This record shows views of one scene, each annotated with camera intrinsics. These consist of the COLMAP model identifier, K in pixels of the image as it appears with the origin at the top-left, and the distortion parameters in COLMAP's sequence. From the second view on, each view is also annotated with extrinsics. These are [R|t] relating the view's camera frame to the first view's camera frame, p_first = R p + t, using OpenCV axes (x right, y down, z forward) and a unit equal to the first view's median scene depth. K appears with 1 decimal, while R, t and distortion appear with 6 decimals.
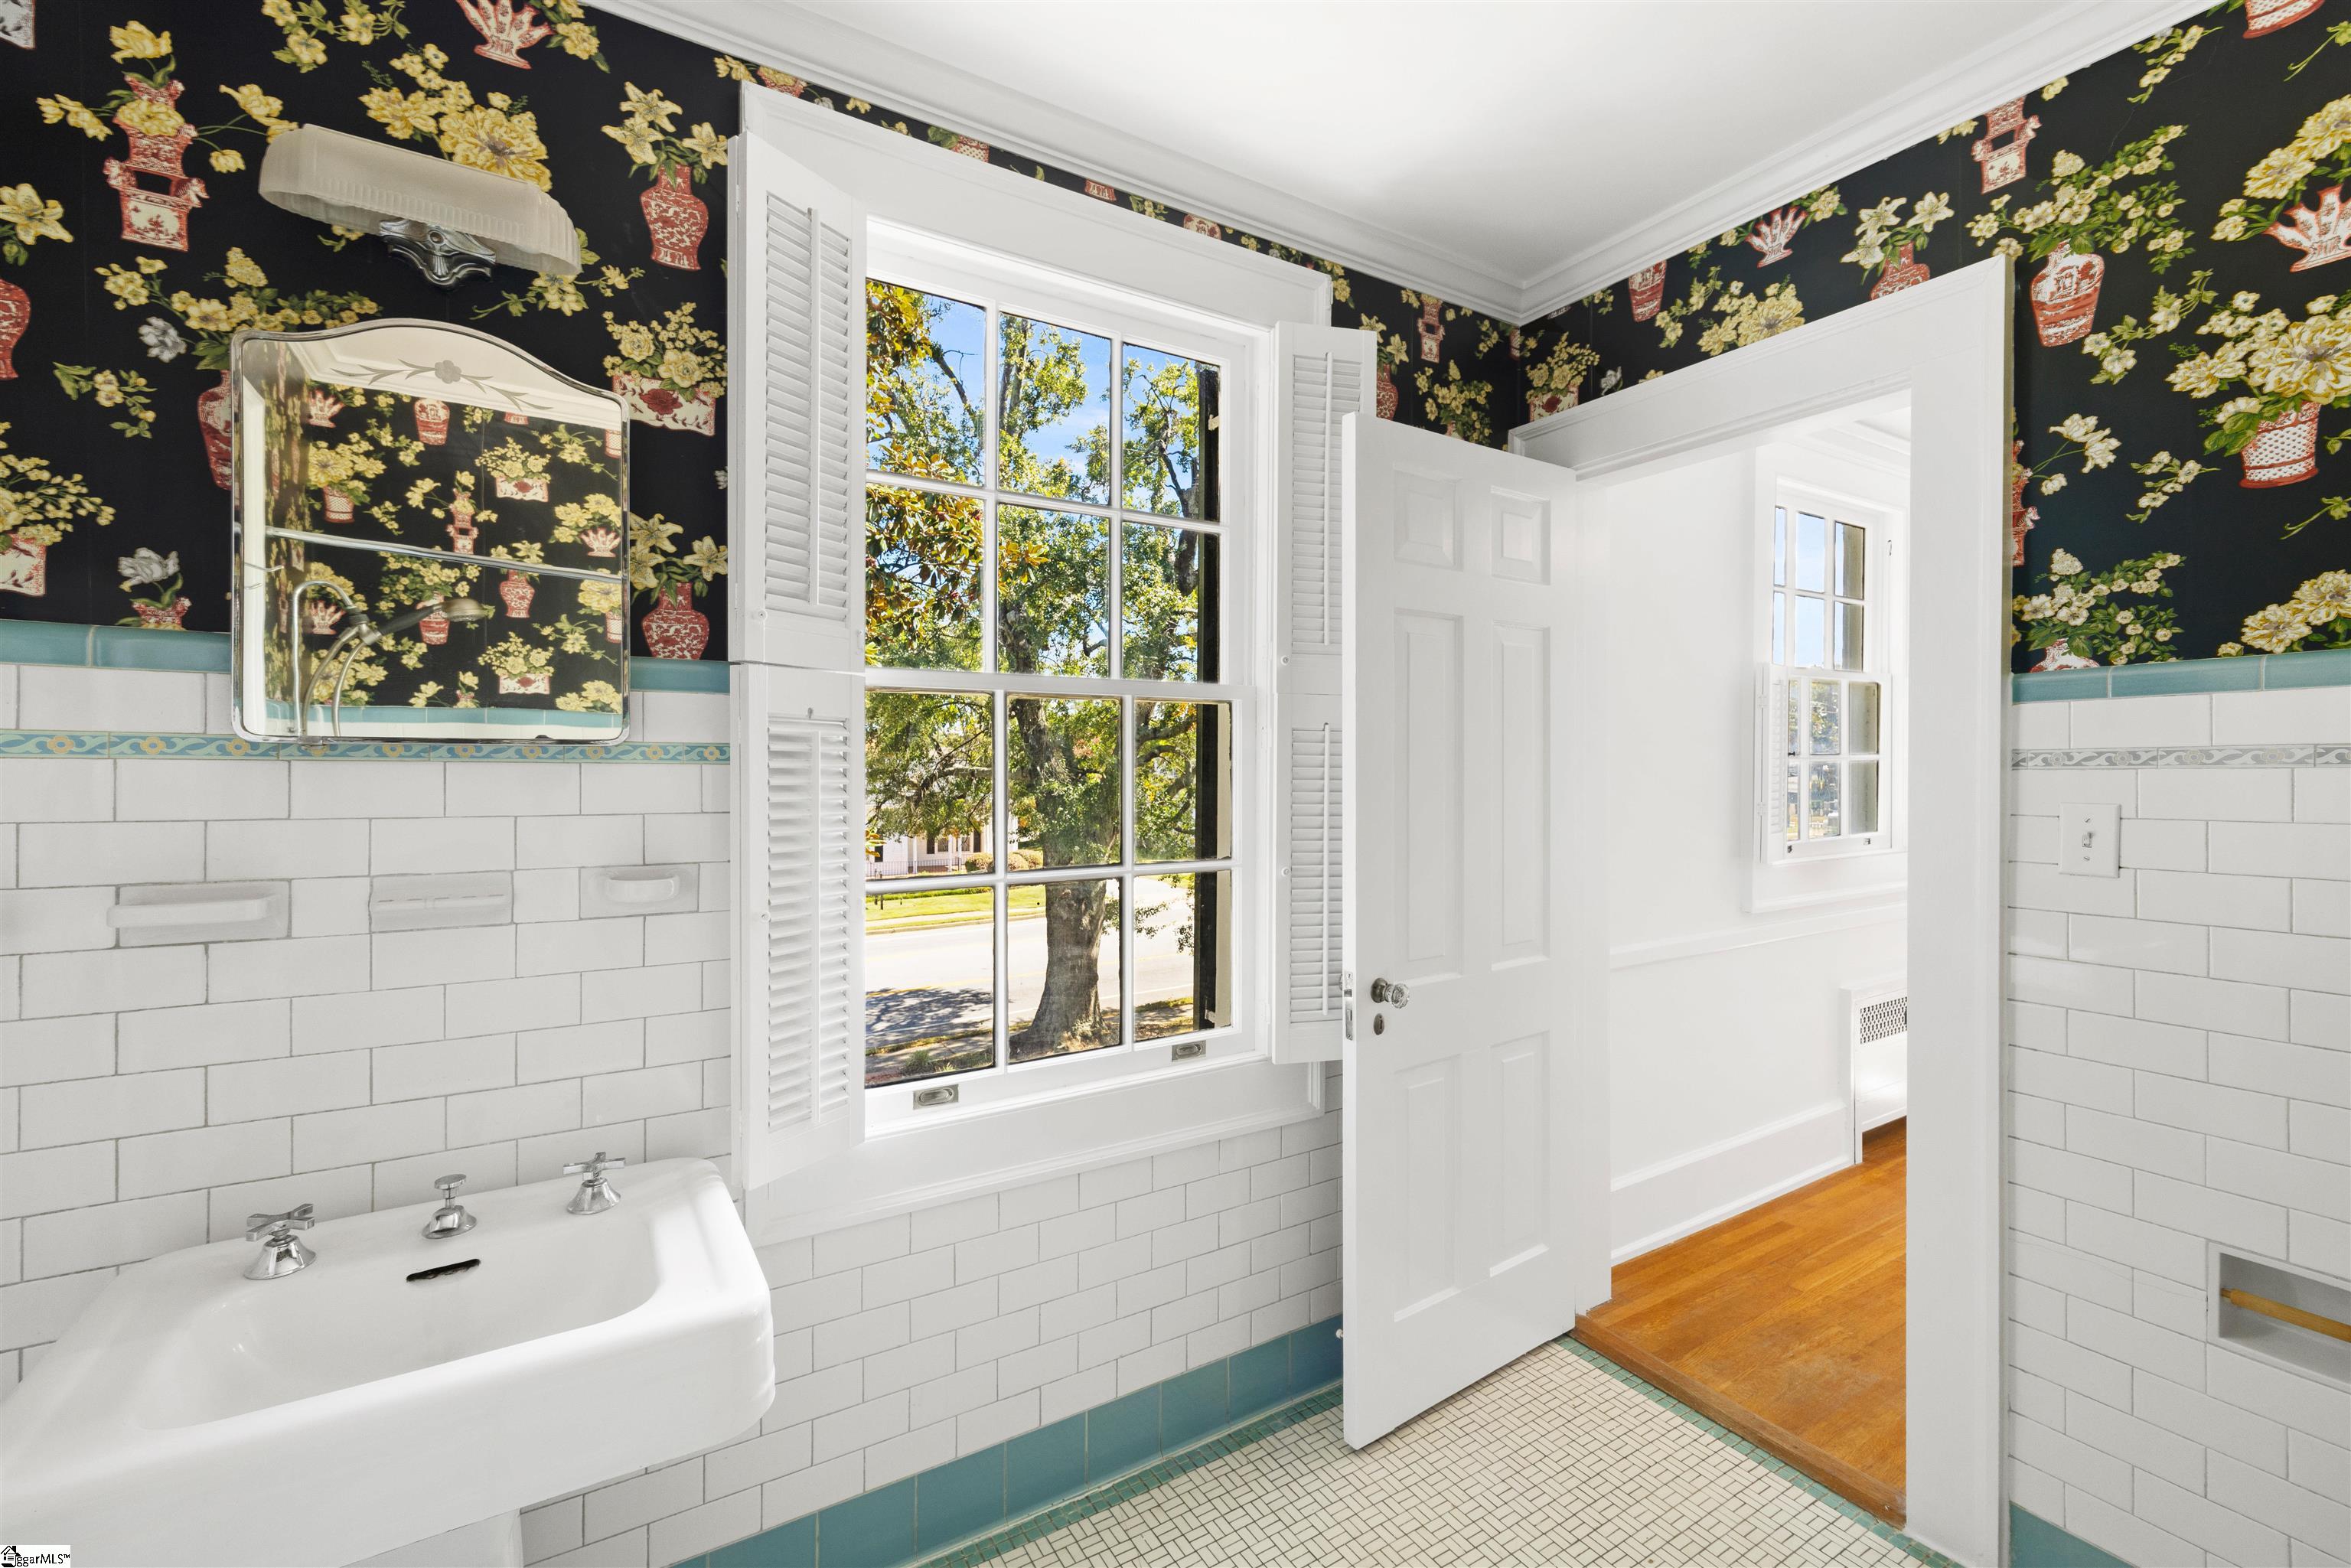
lens RADIAL K [[938.6, 0, 1155.8], [0, 938.6, 790.7], [0, 0, 1]] dist [-0.003177, -0.000272]
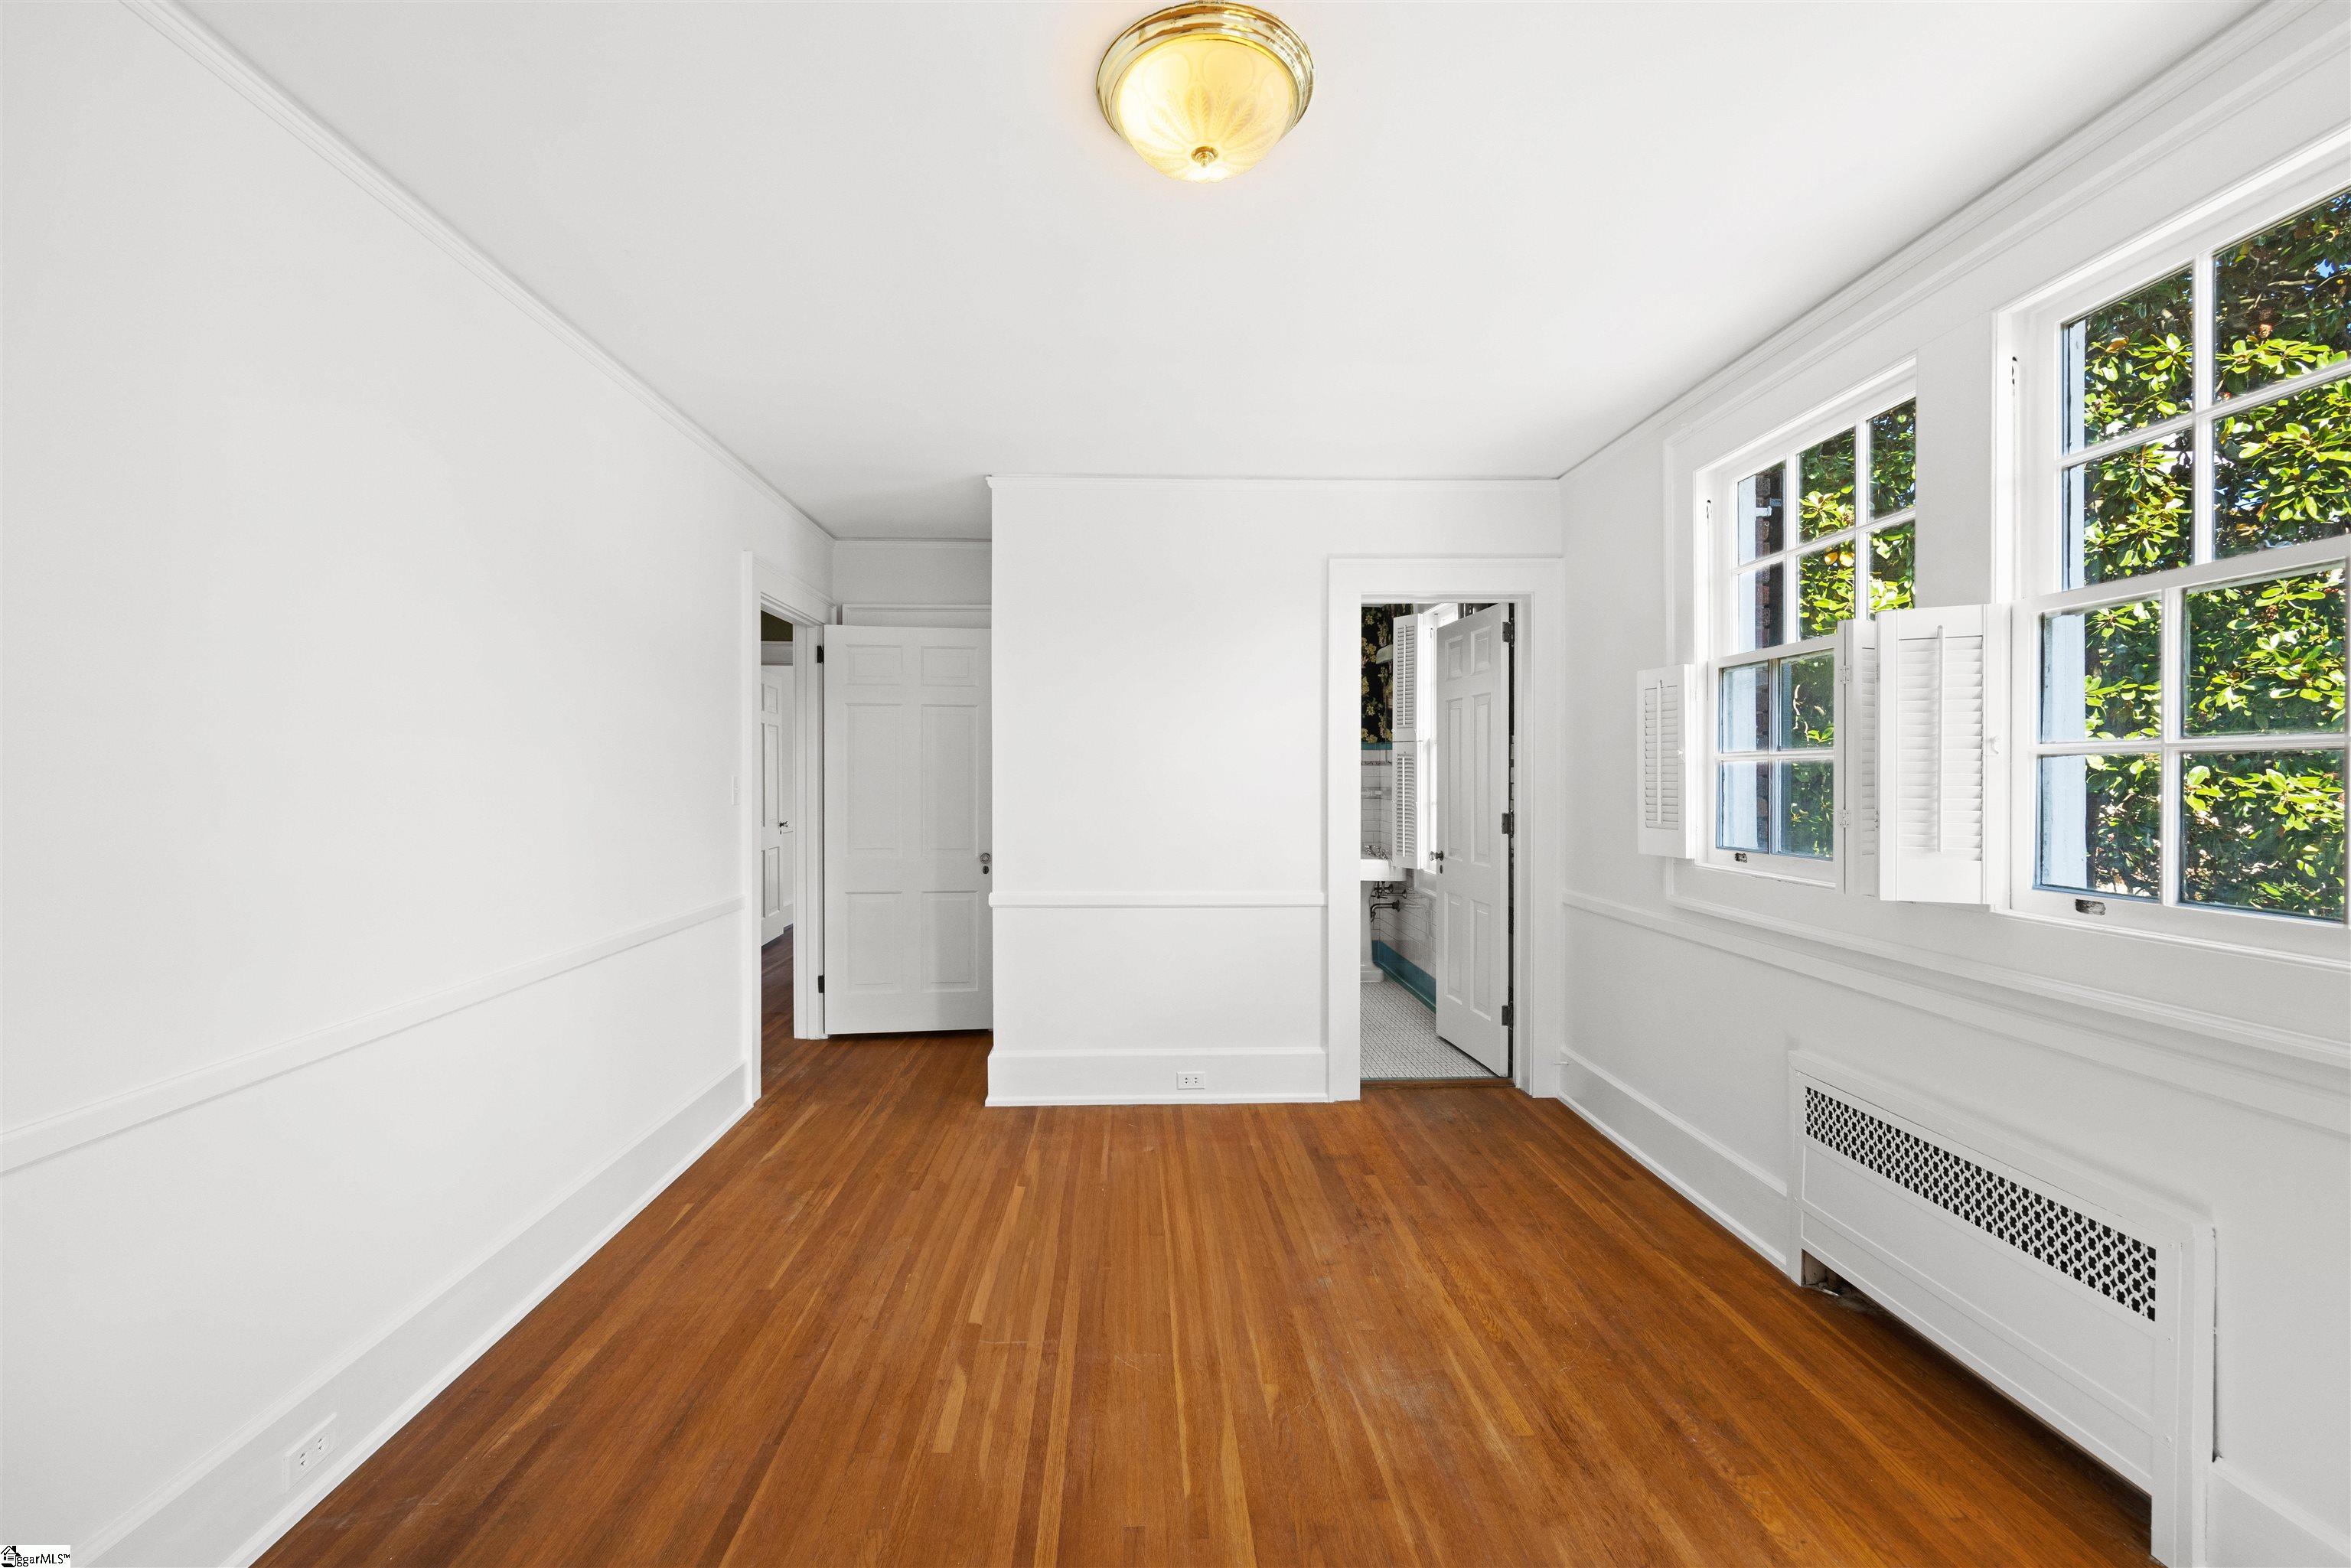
lens RADIAL K [[938.6, 0, 1181.2], [0, 938.6, 785.4], [0, 0, 1]] dist [-0.003177, -0.000272]
pose [[-0.475685, -0.002005, -0.879614, 1.987599], [-0.007827, 0.999967, 0.001953, -0.002182], [0.879581, 0.007814, -0.475685, 1.103987]]
